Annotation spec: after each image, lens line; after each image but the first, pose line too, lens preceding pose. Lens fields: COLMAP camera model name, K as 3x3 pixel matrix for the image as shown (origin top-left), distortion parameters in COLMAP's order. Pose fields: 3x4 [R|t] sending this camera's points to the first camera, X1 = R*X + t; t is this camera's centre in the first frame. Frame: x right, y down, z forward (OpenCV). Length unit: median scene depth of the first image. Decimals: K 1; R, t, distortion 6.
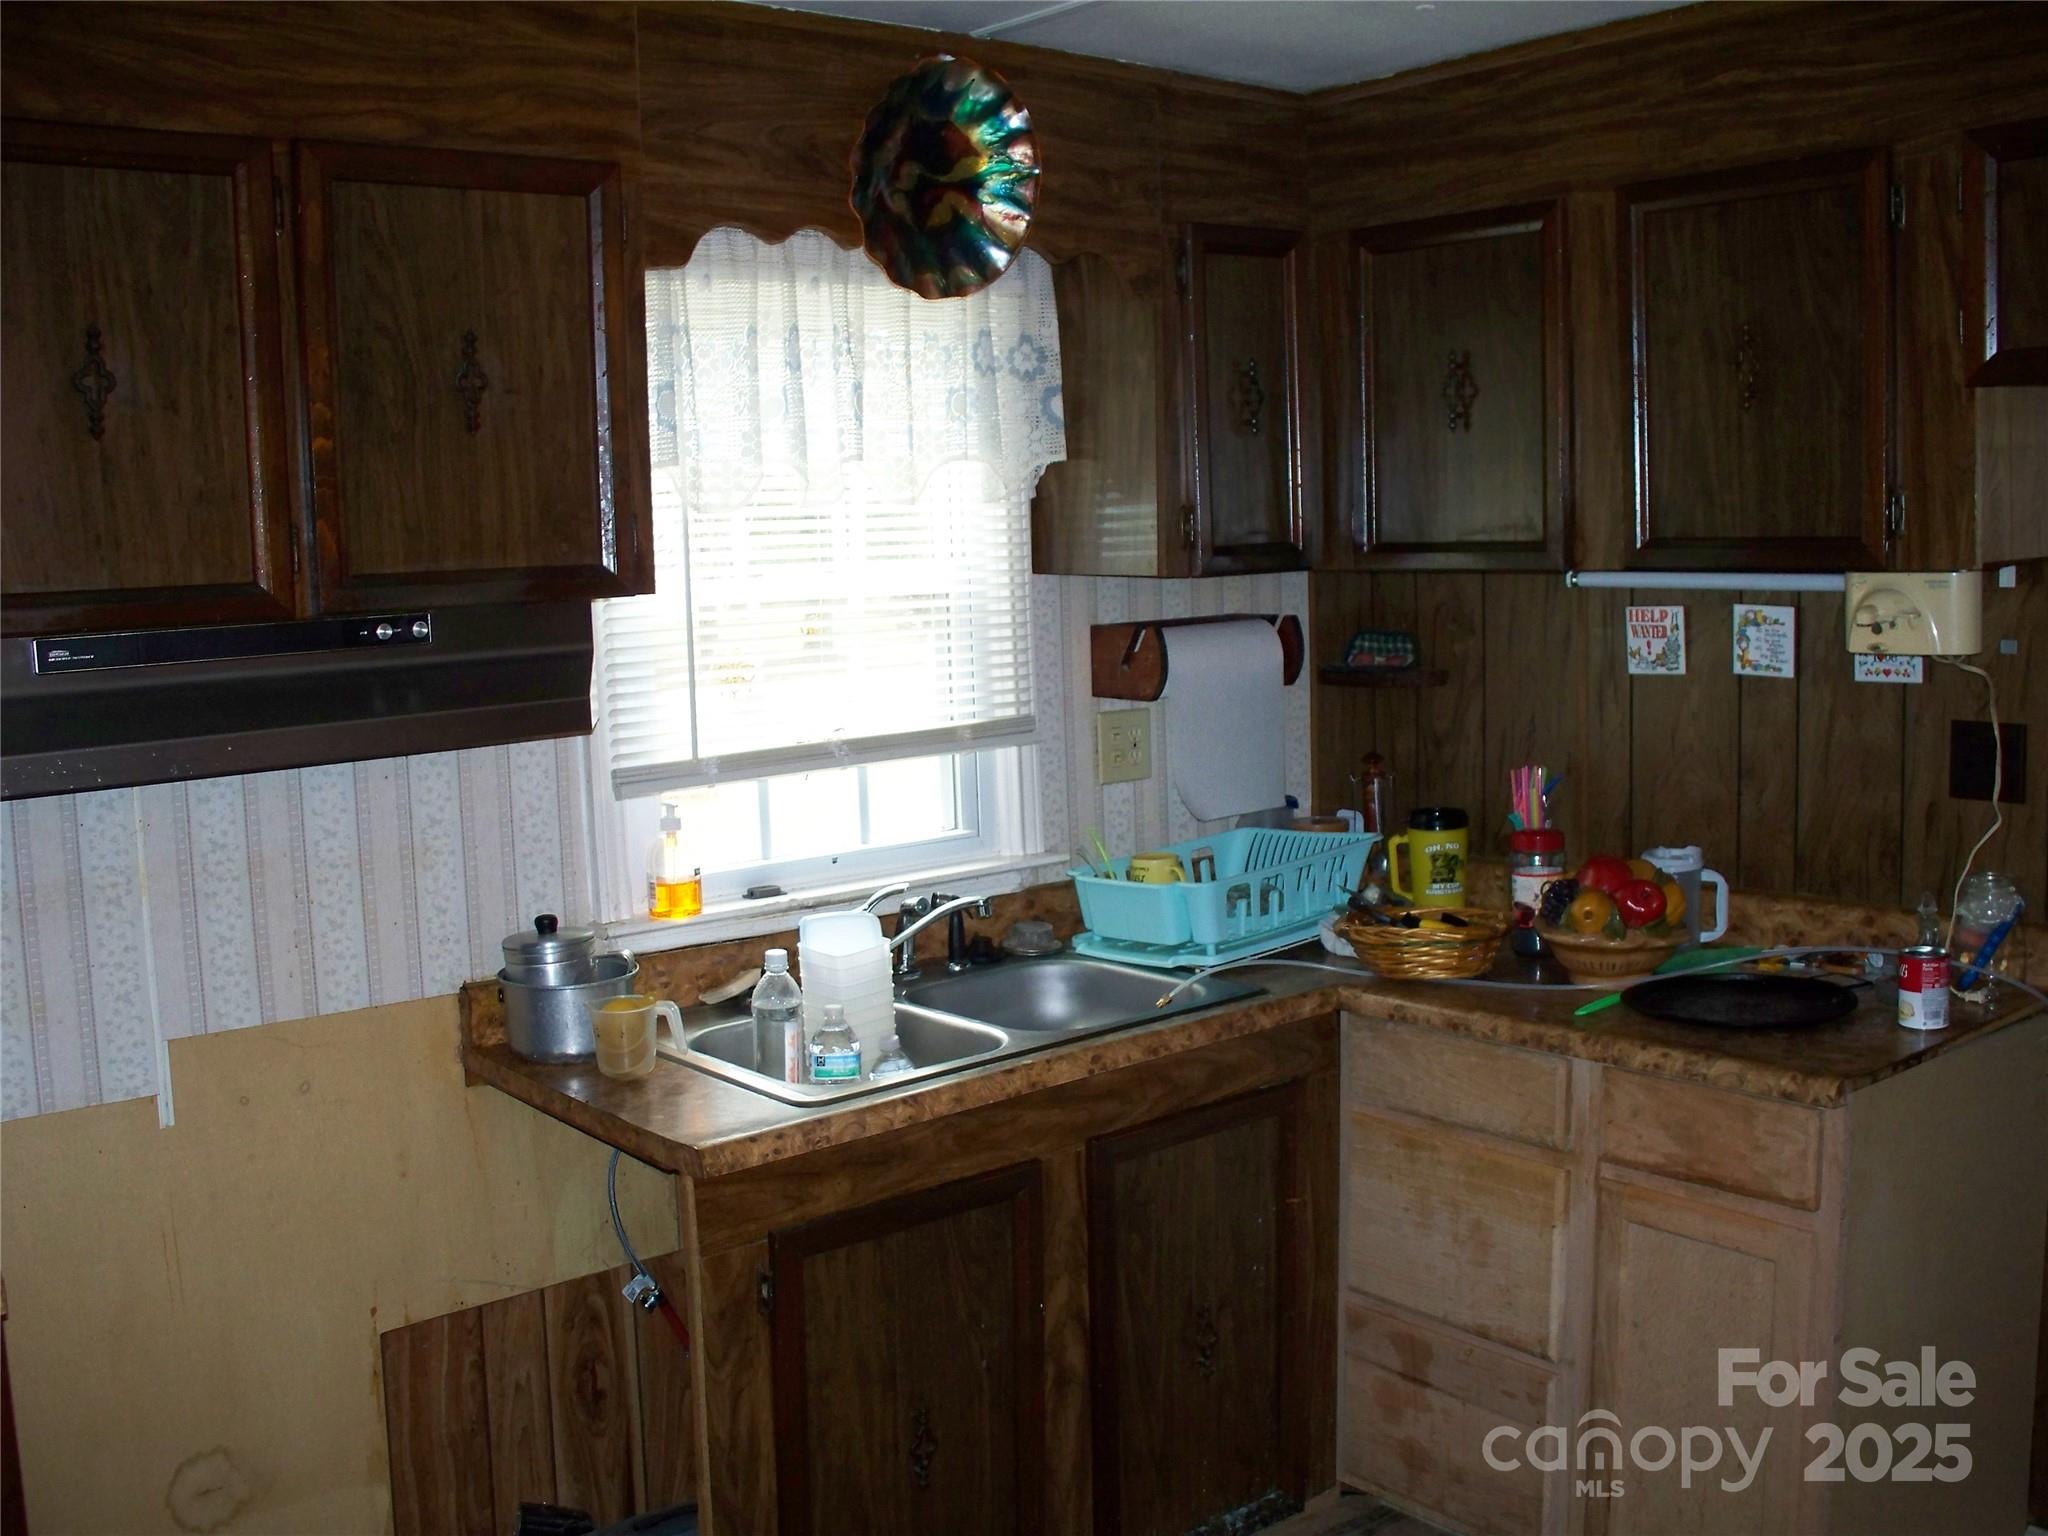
lens RADIAL K [[2130.4, 0, 1038.7], [0, 2130.4, 802.4], [0, 0, 1]] dist [-0.229062, 0.284576]
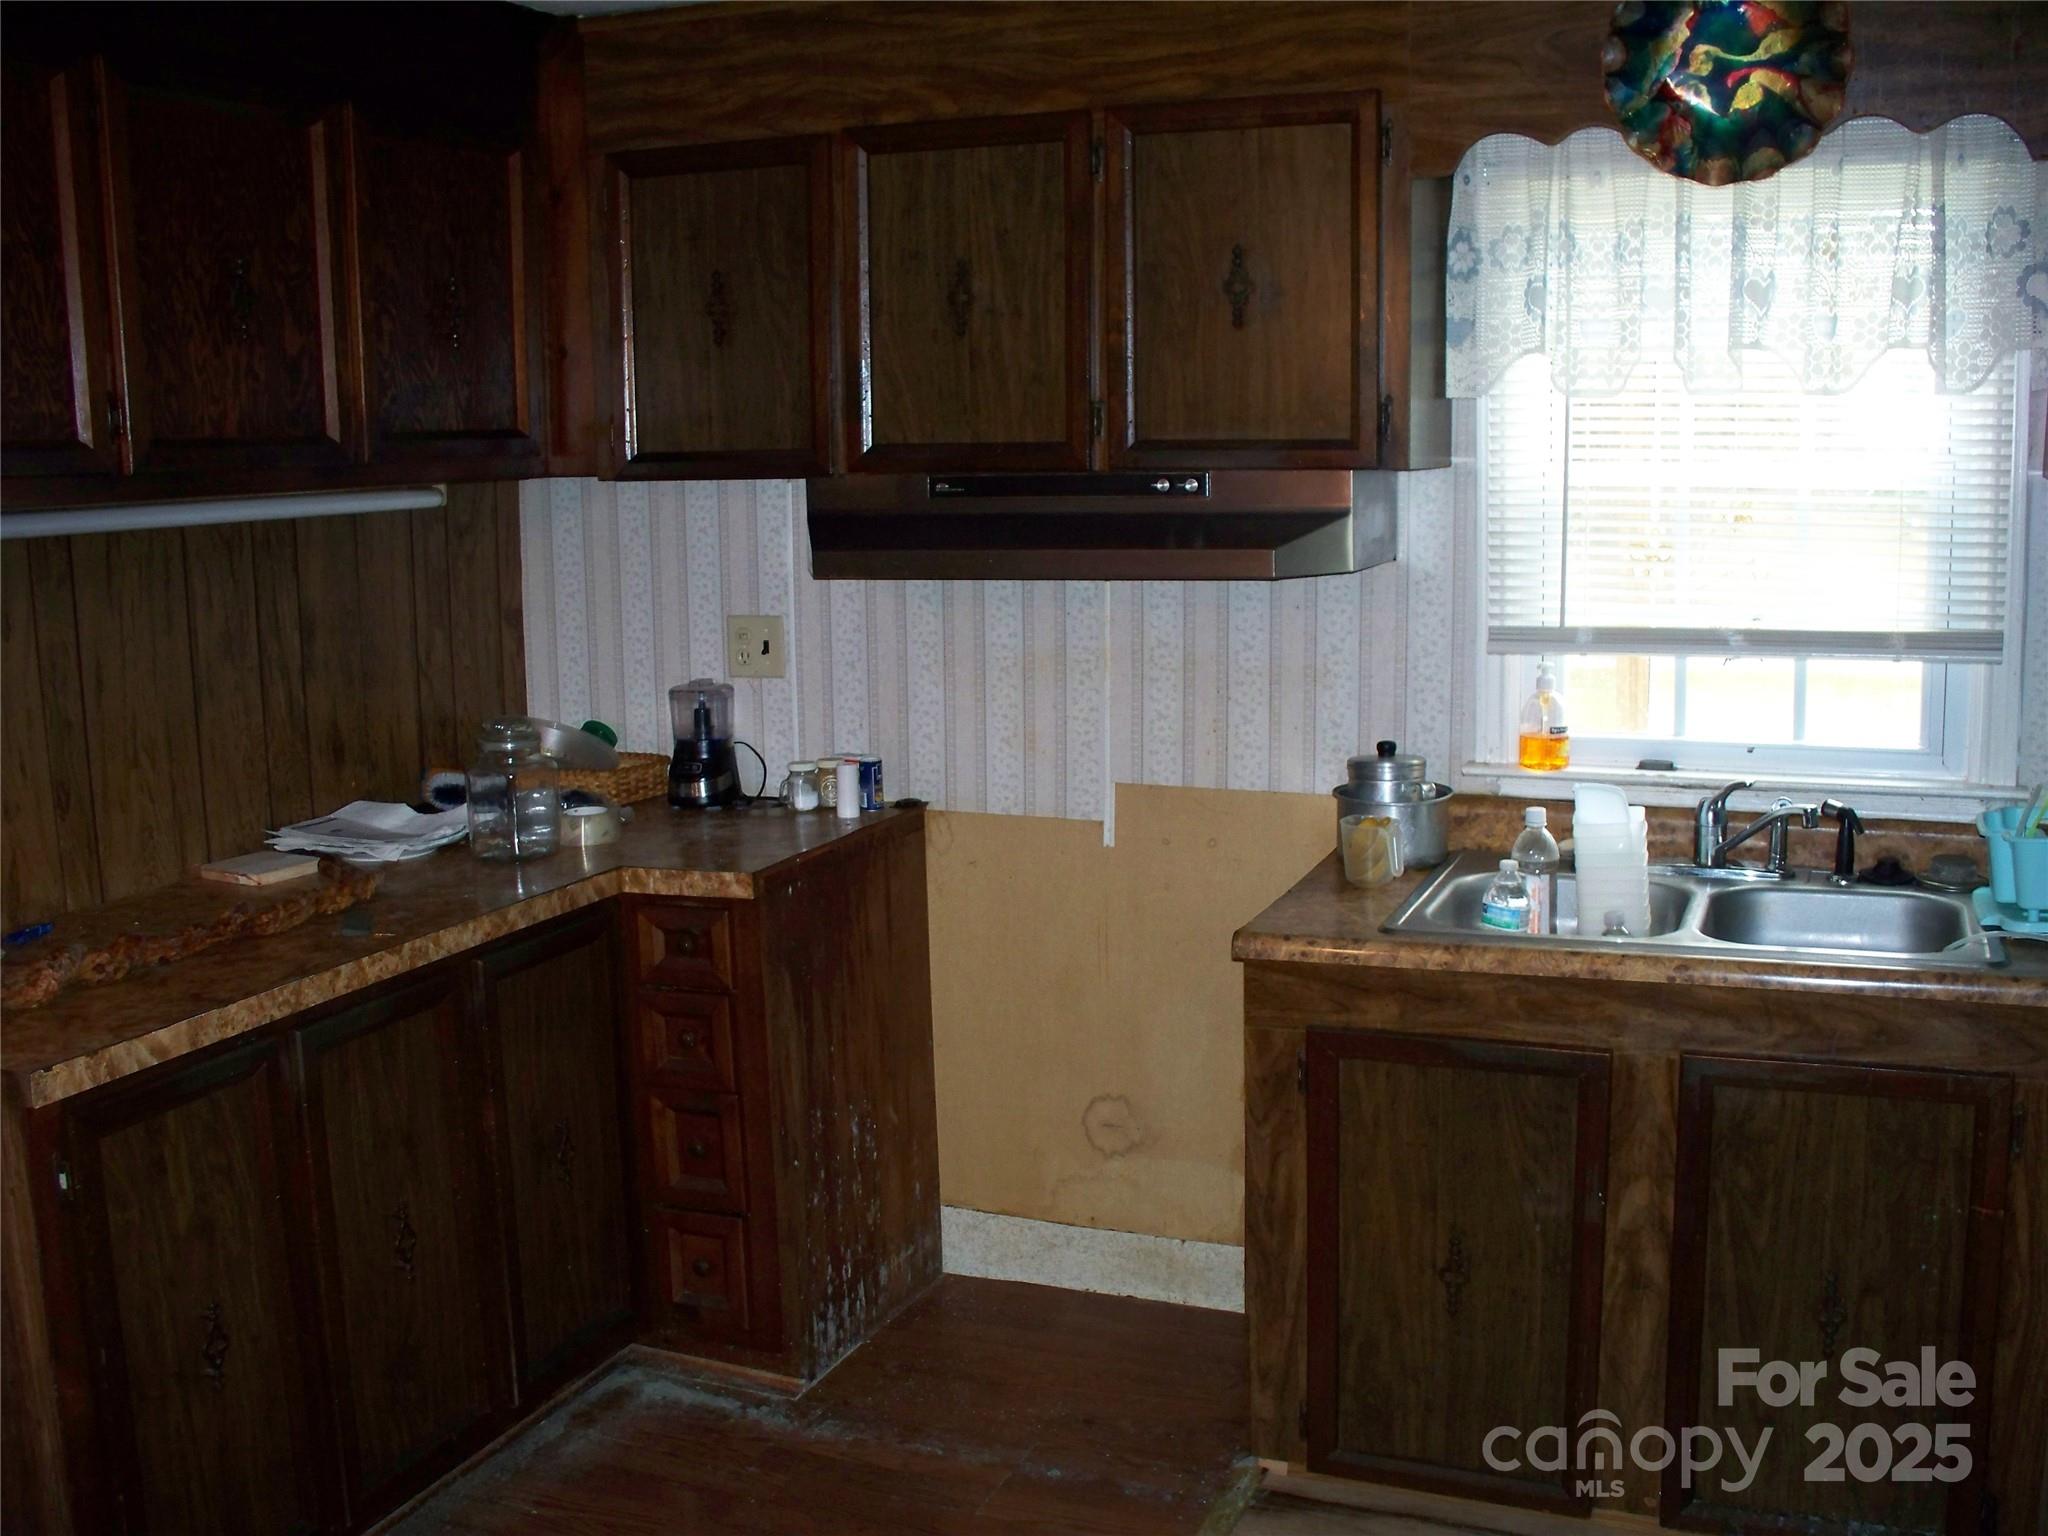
lens RADIAL K [[2130.4, 0, 1038.7], [0, 2130.4, 802.4], [0, 0, 1]] dist [-0.229062, 0.284576]
pose [[0.471813, 0.175057, -0.864146, 0.734817], [-0.114863, 0.983943, 0.136612, -0.053839], [0.874185, 0.034803, 0.484344, 0.284302]]
